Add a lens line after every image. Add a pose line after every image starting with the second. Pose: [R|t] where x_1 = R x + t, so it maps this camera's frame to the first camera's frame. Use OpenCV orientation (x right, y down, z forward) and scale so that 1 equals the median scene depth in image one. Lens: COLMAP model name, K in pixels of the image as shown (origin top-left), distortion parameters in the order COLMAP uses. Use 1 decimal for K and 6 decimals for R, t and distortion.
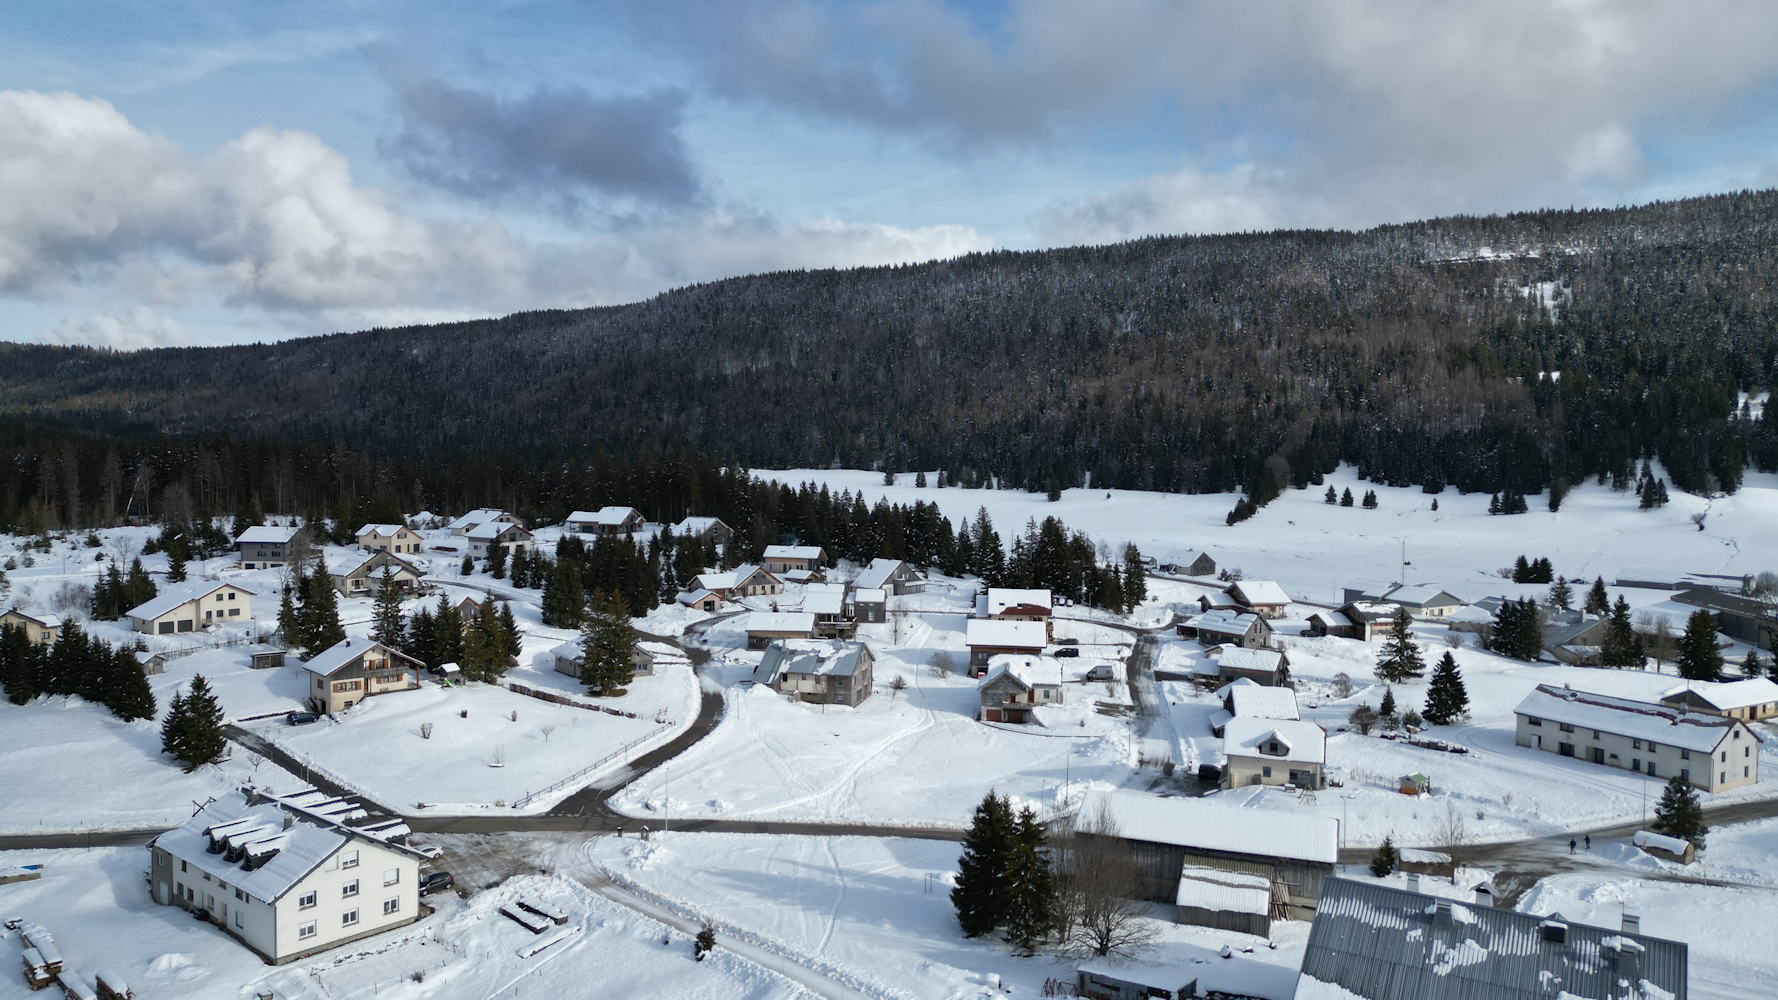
lens RADIAL K [[1282.4, 0, 893.2], [0, 1282.4, 493.8], [0, 0, 1]] dist [0.080802, -0.073017]
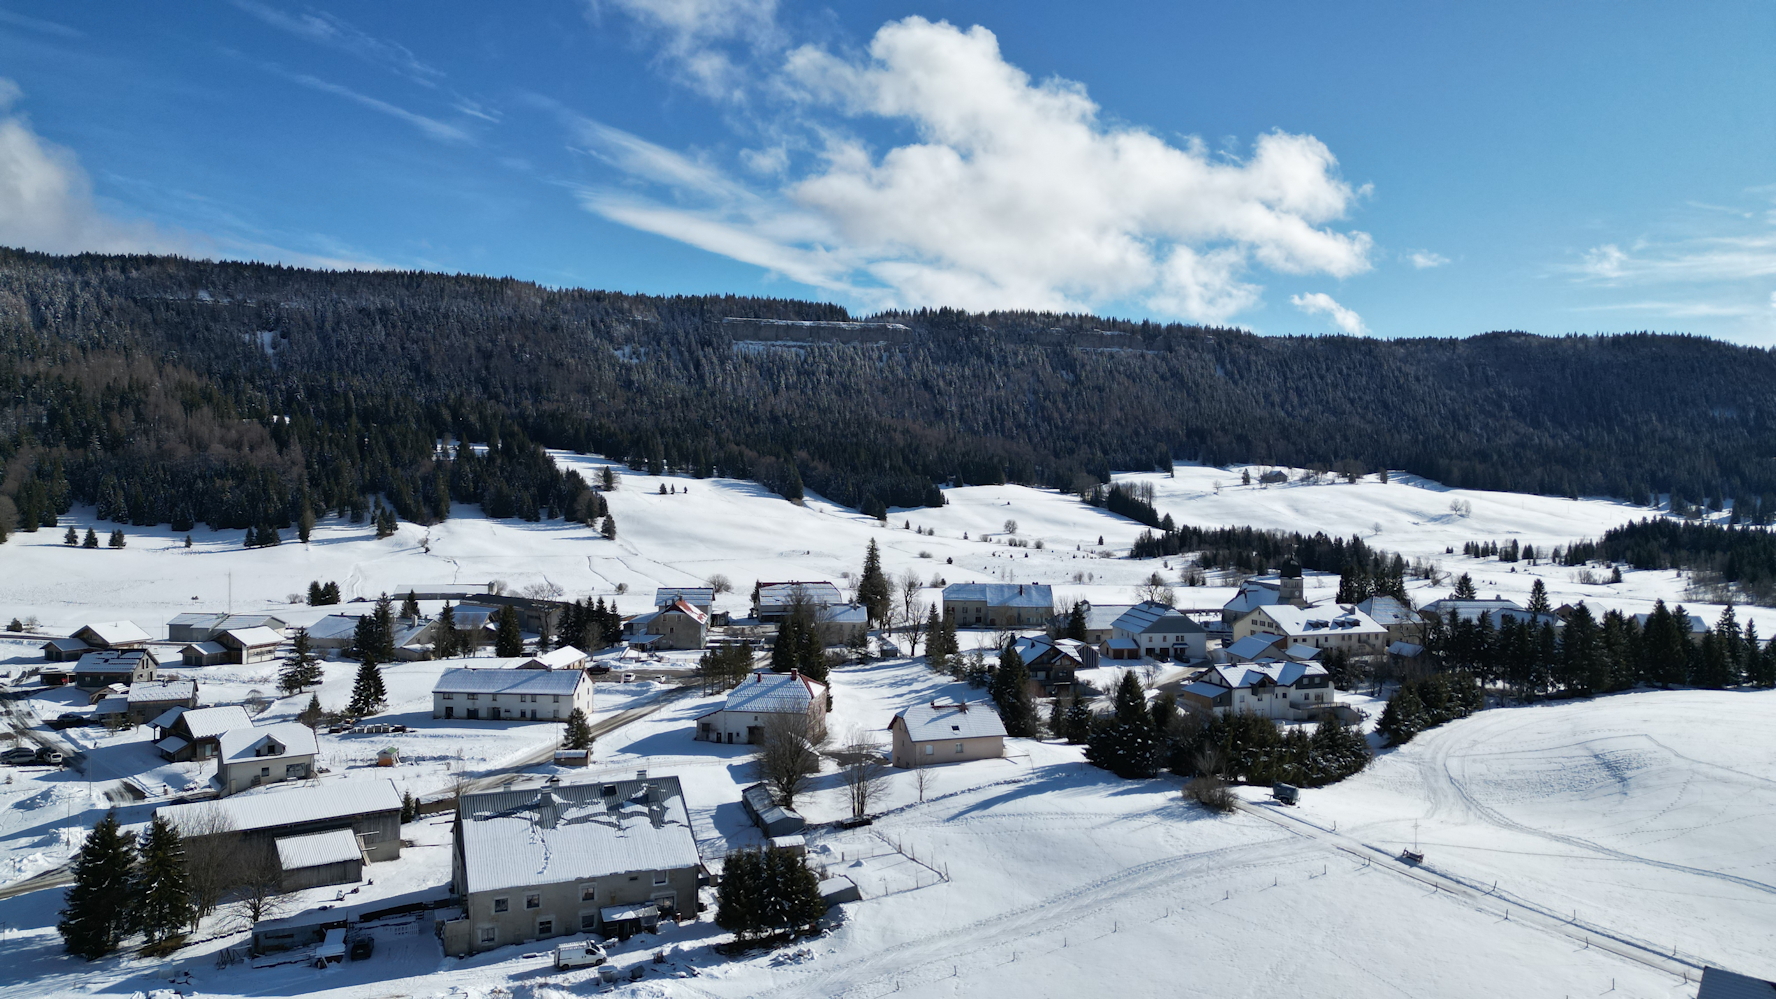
lens RADIAL K [[1236.2, 0, 890.1], [0, 1236.2, 496.7], [0, 0, 1]] dist [0.076245, -0.074130]
pose [[0.581701, -0.016445, 0.813237, -0.155487], [0.037495, 0.999275, -0.006613, 0.000867], [-0.812538, 0.034339, 0.581896, -0.050834]]
